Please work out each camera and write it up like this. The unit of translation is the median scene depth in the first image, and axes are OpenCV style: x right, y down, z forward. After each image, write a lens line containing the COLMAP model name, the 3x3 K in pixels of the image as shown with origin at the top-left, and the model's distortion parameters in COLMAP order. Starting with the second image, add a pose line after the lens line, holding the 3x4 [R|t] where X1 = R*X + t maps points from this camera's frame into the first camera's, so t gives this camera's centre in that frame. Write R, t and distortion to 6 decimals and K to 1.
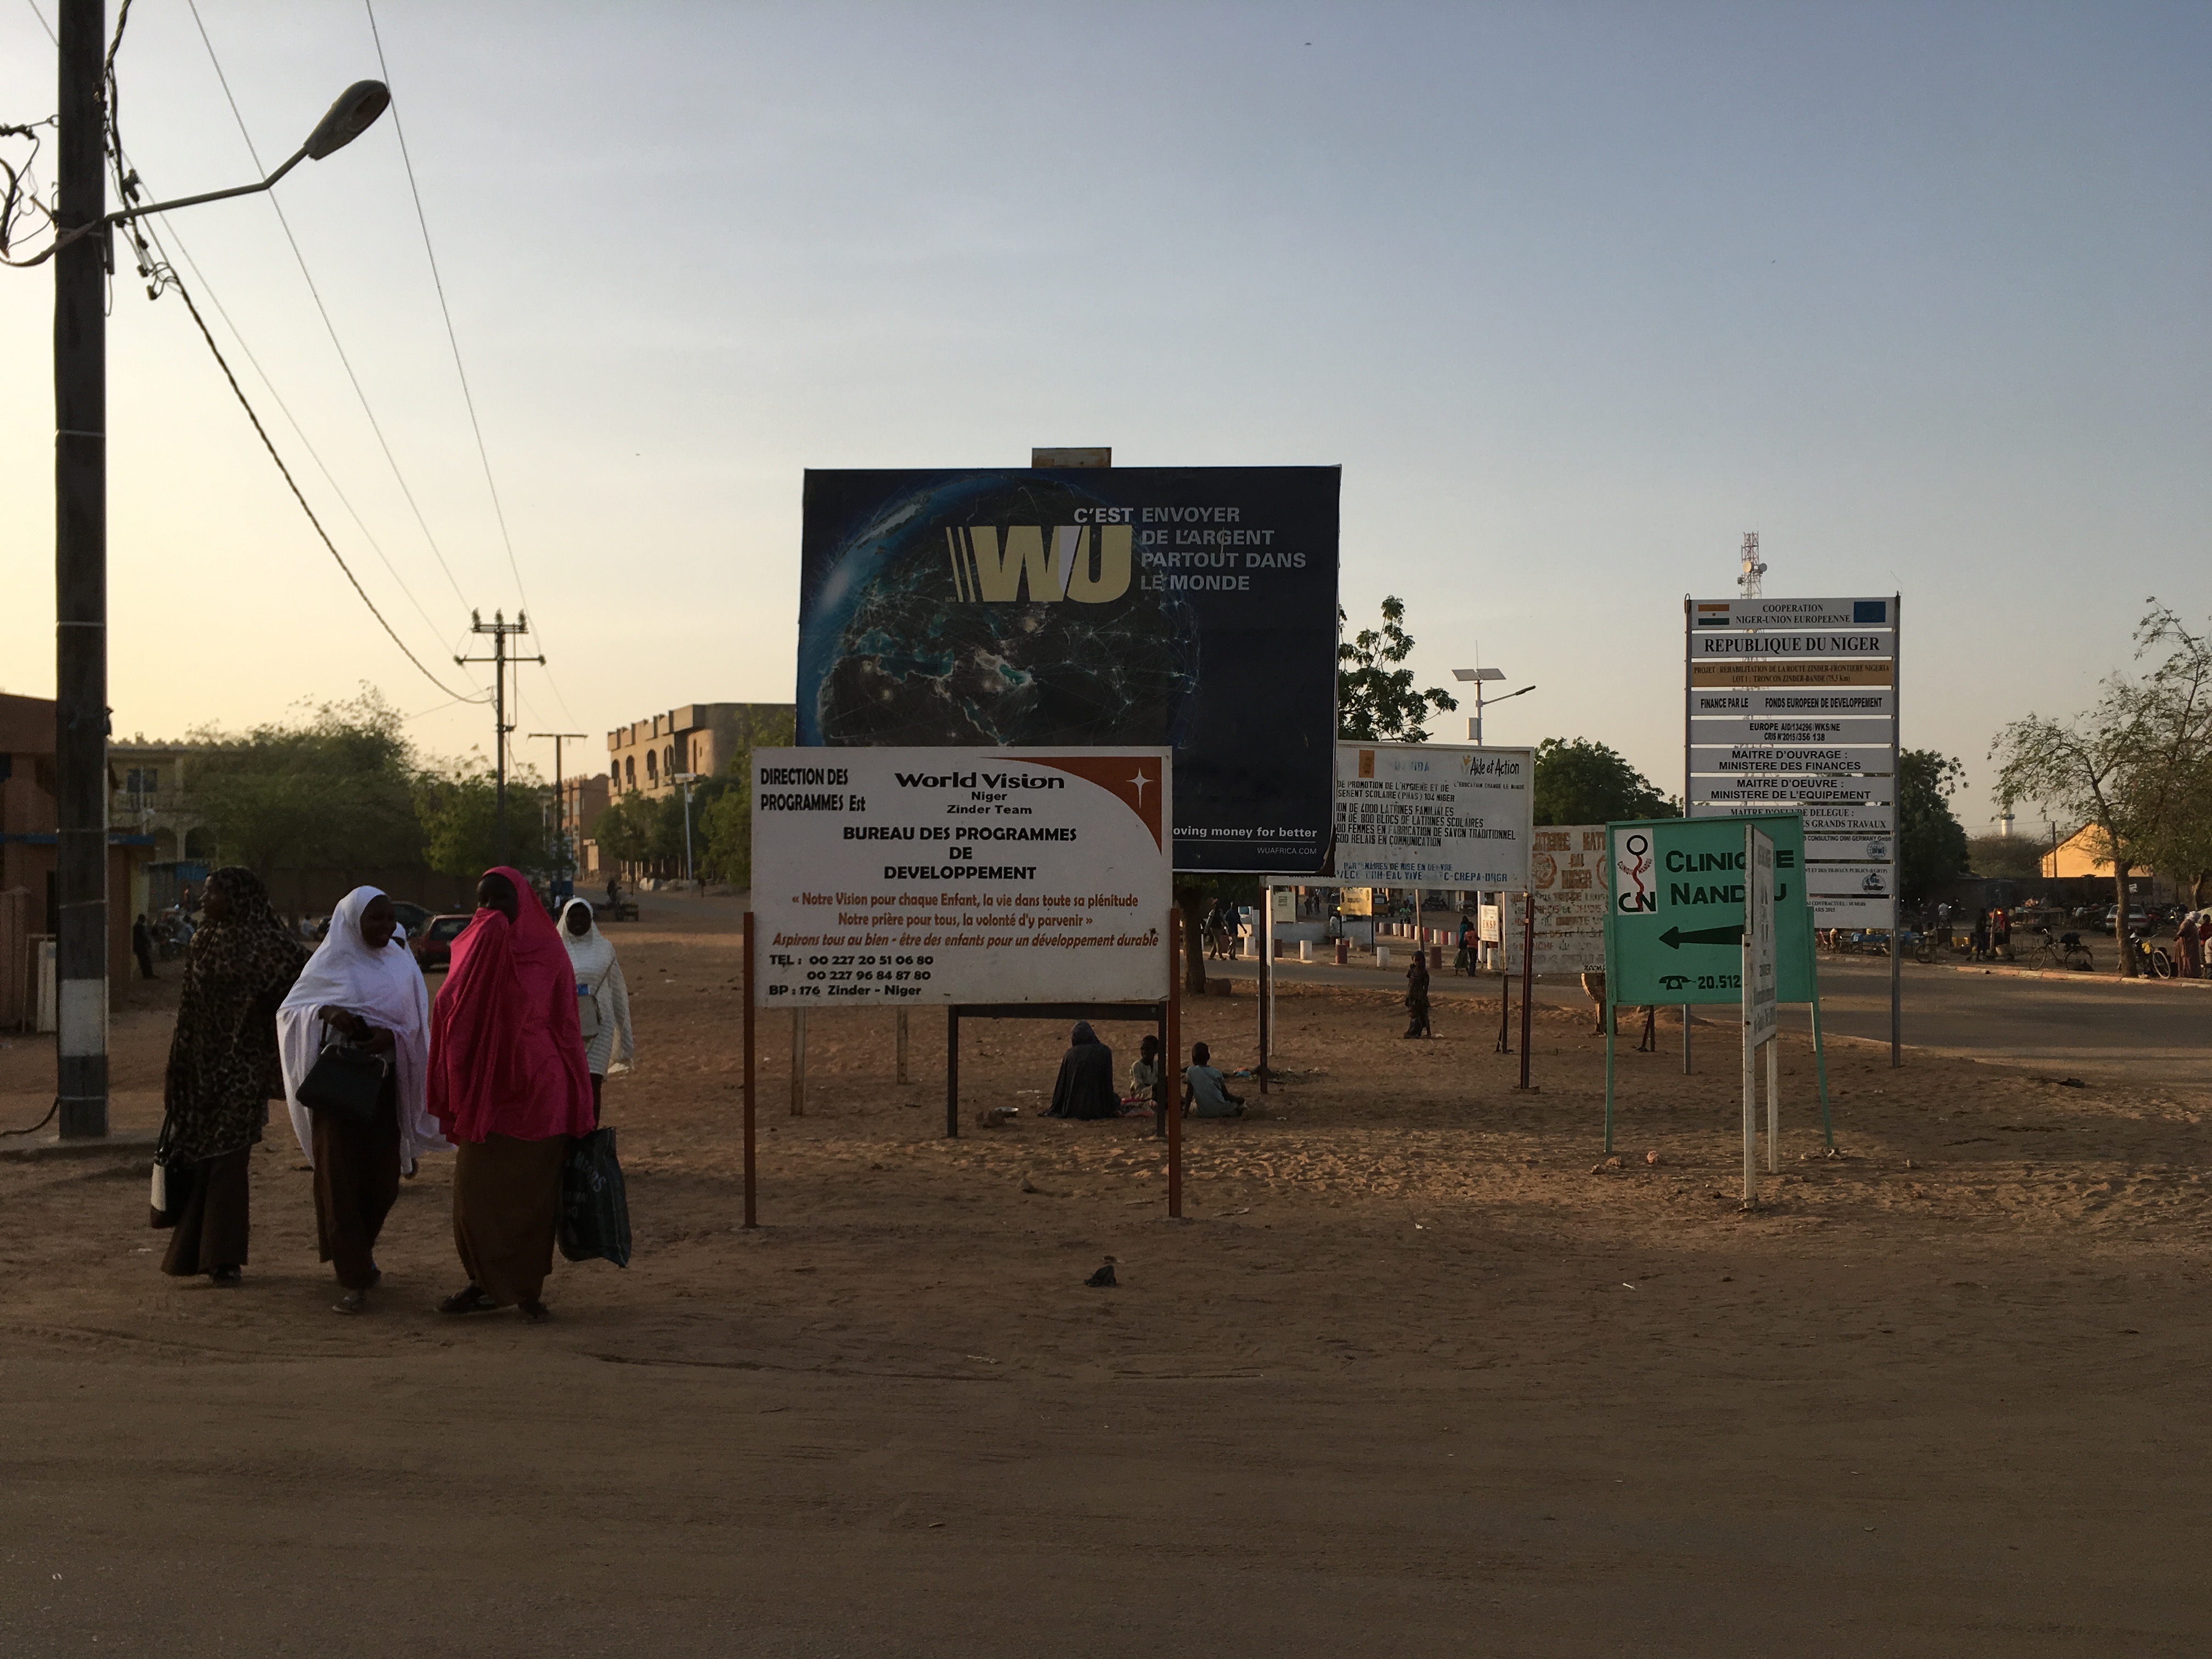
lens RADIAL K [[1861.5, 0, 1100.5], [0, 1861.5, 839.1], [0, 0, 1]] dist [0.081530, -0.095452]
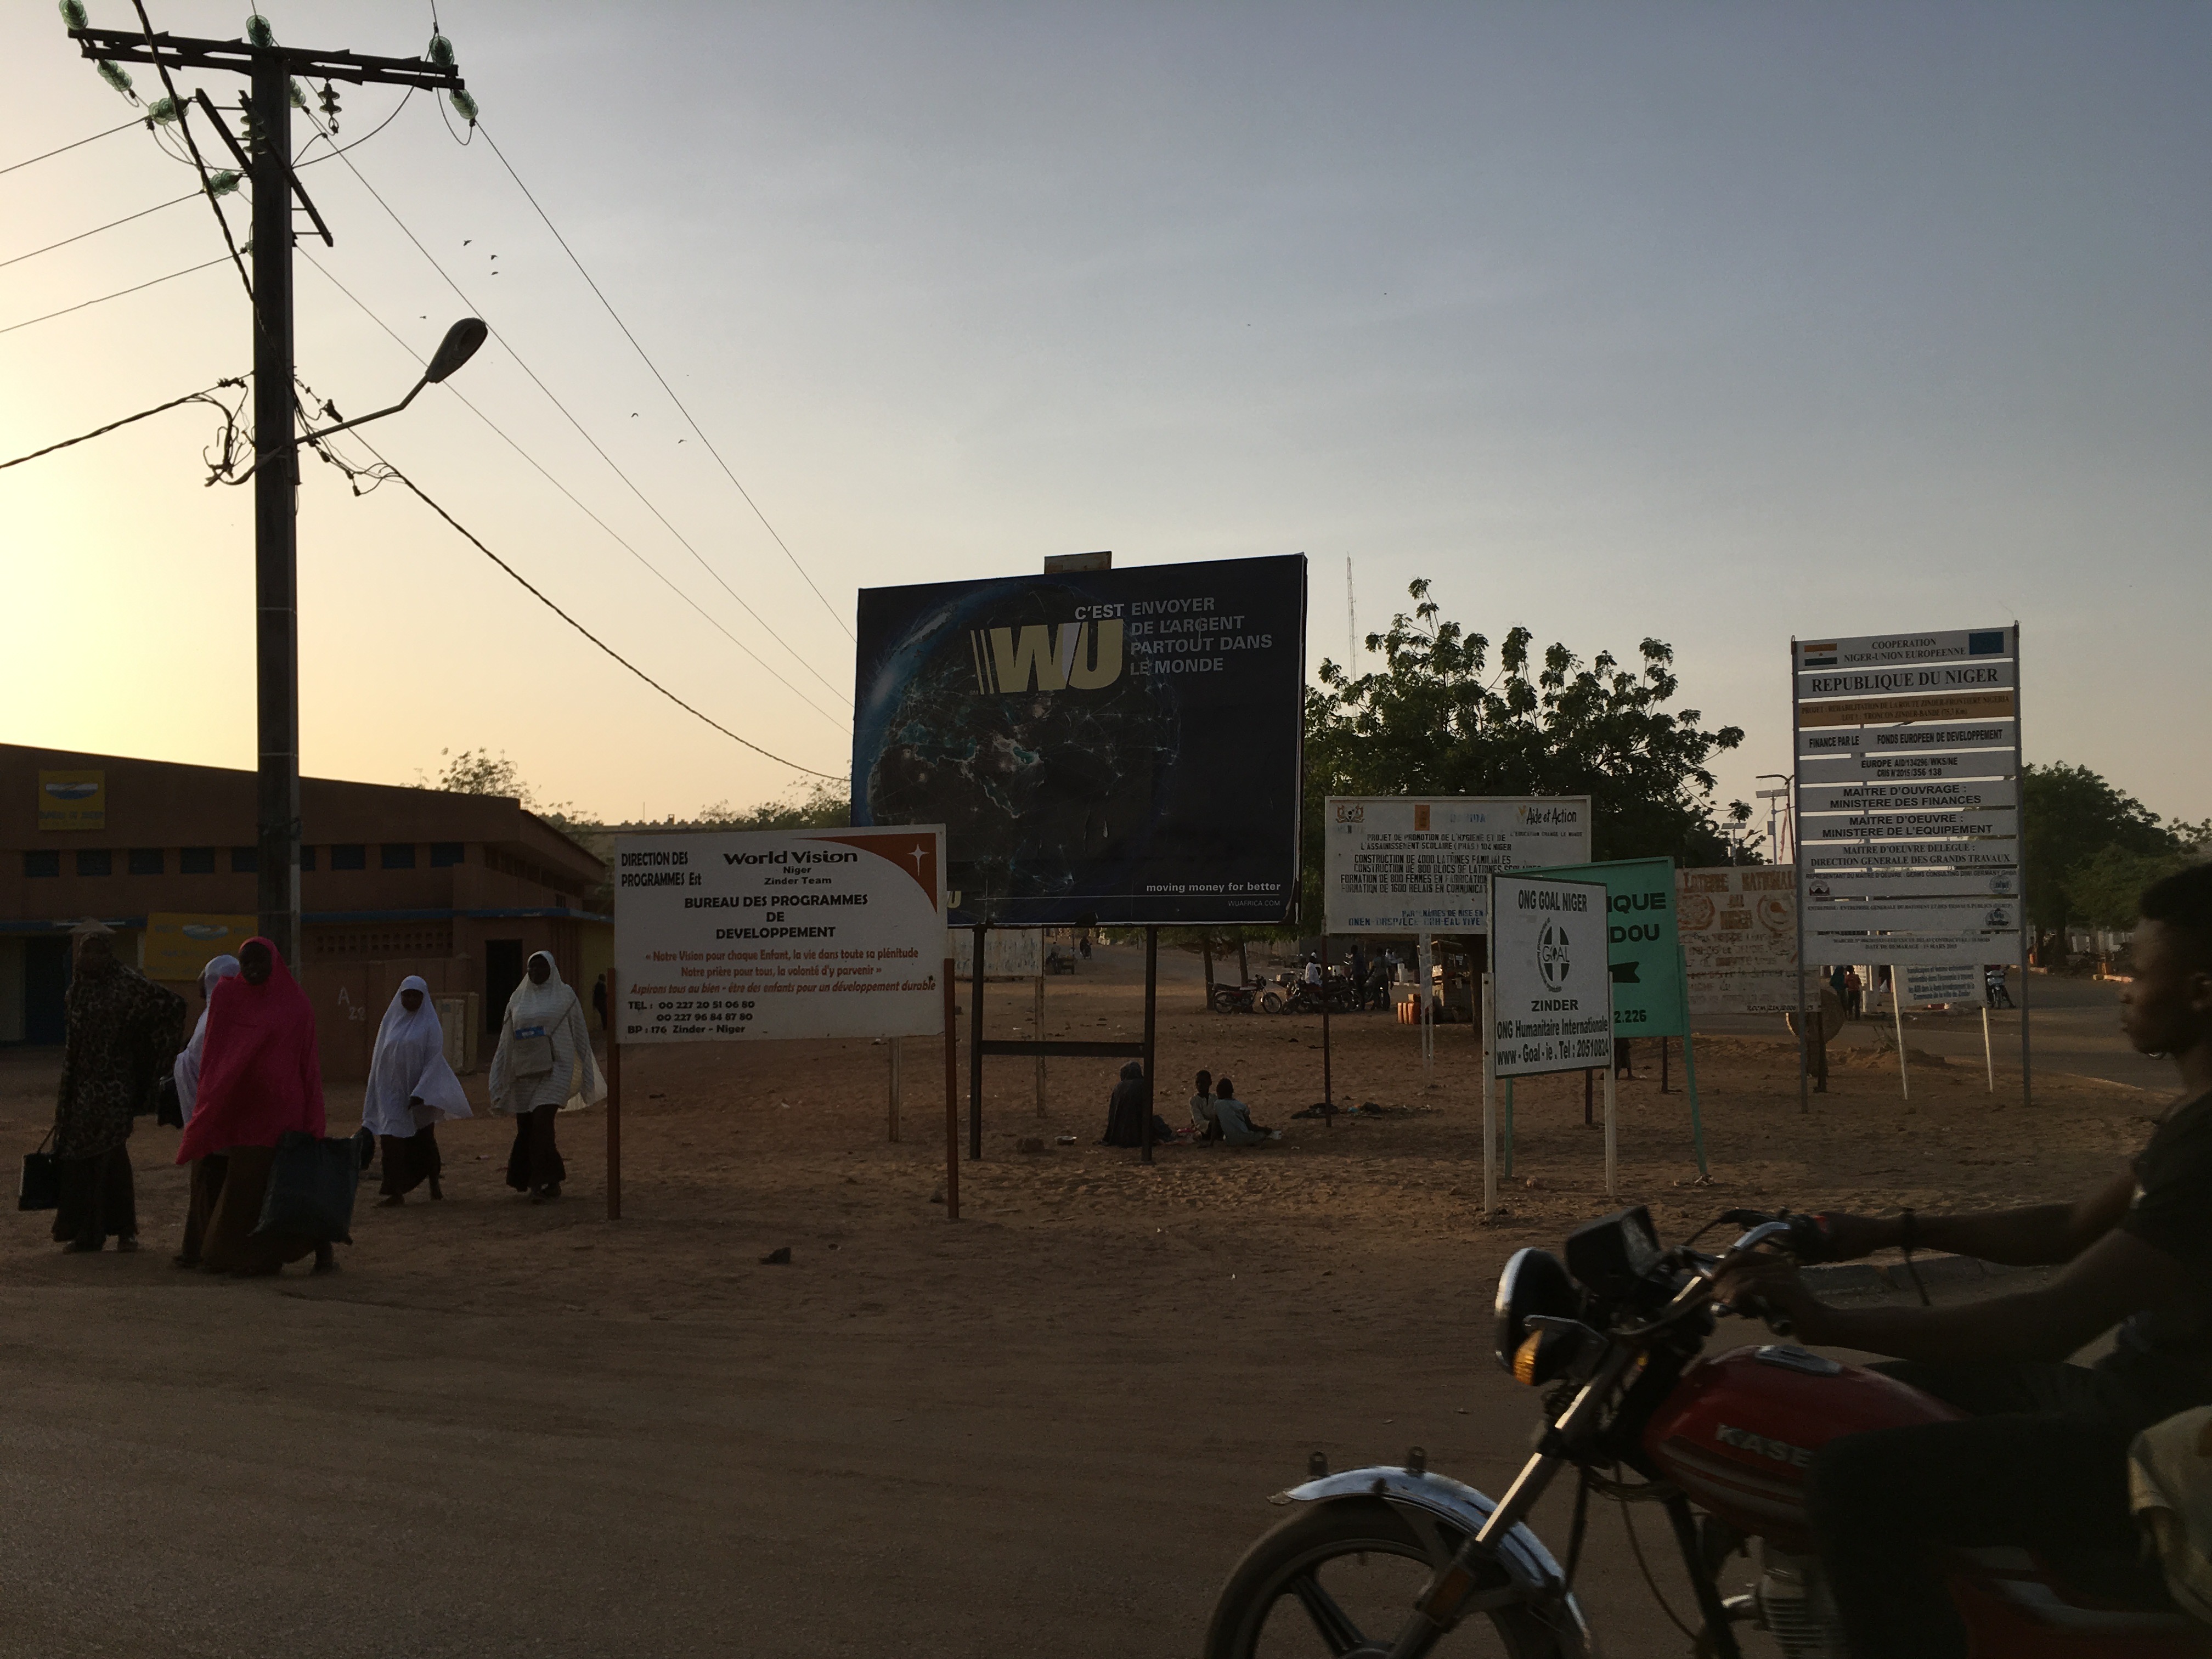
lens RADIAL K [[1861.5, 0, 1118.2], [0, 1861.5, 836.5], [0, 0, 1]] dist [0.081530, -0.095452]
pose [[0.966655, -0.034174, -0.253792, 0.295026], [0.026859, 0.999119, -0.032236, 0.000135], [0.254670, 0.024344, 0.966721, -0.090261]]
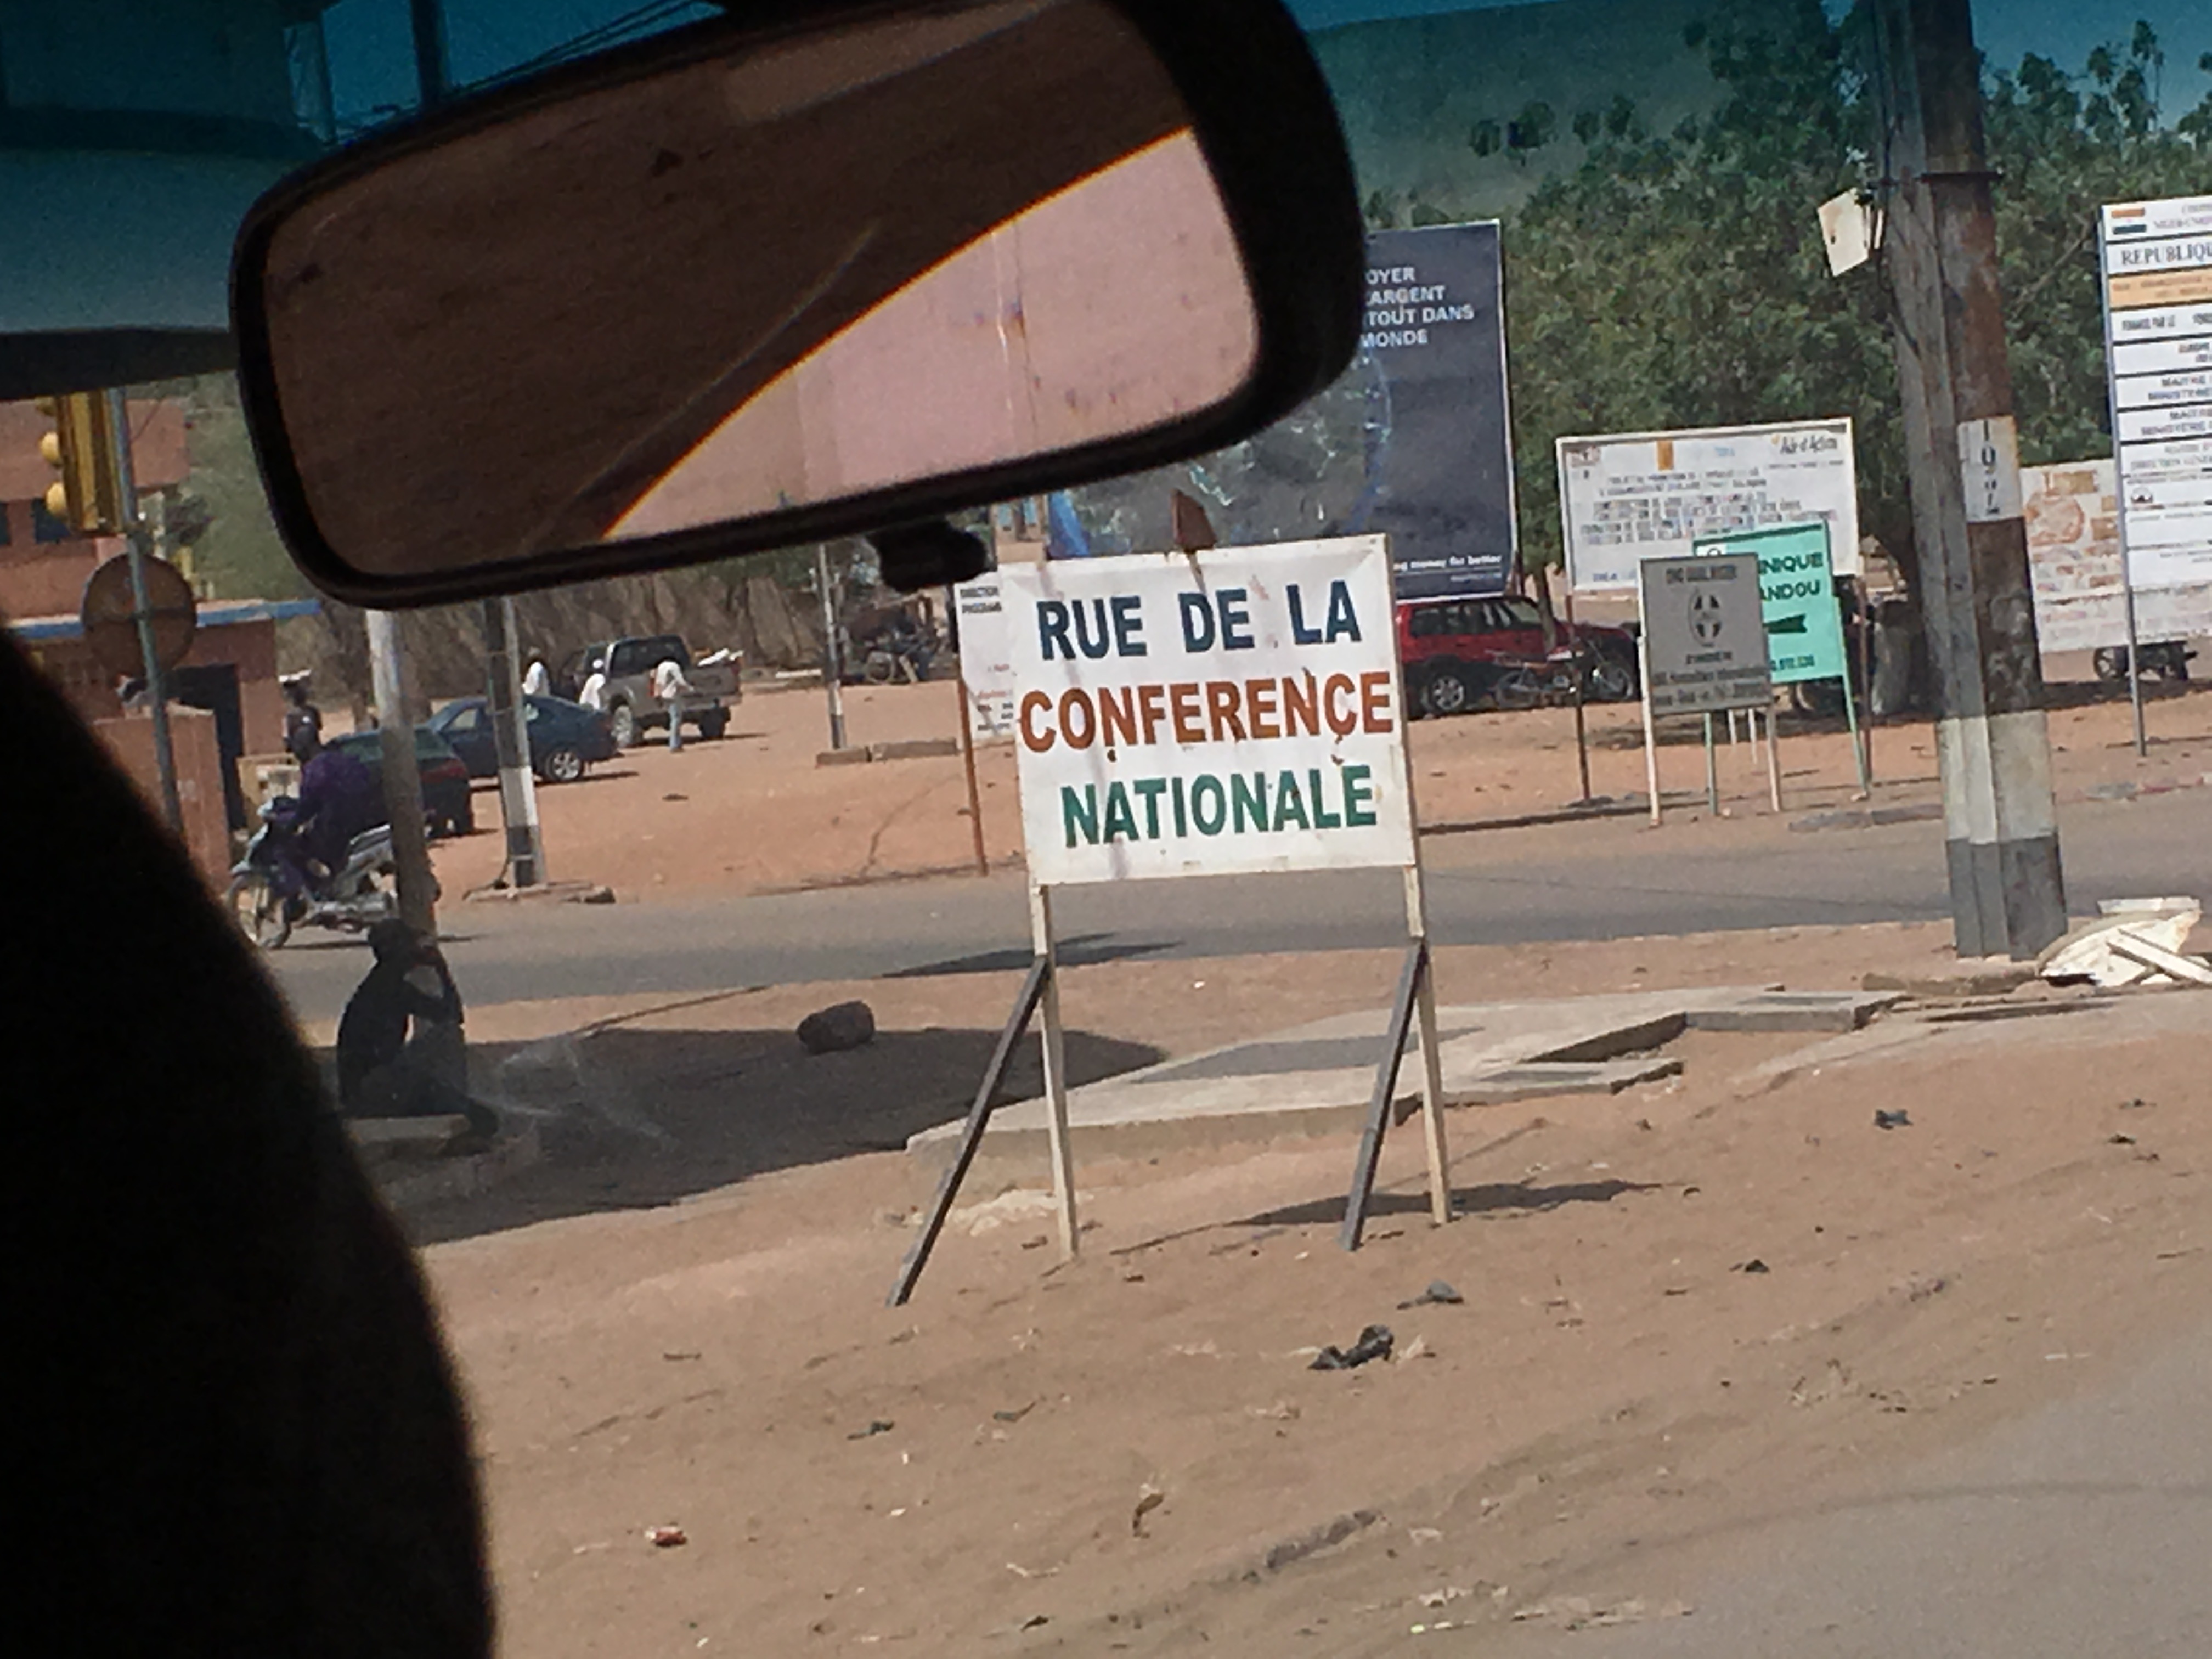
lens RADIAL K [[7464.1, 0, 1116.7], [0, 7464.1, 835.0], [0, 0, 1]] dist [-0.024885, 0.000000]
pose [[0.961552, -0.076680, -0.263699, 1.032283], [0.097769, 0.992898, 0.067783, -0.159883], [0.256628, -0.090959, 0.962221, -3.282413]]
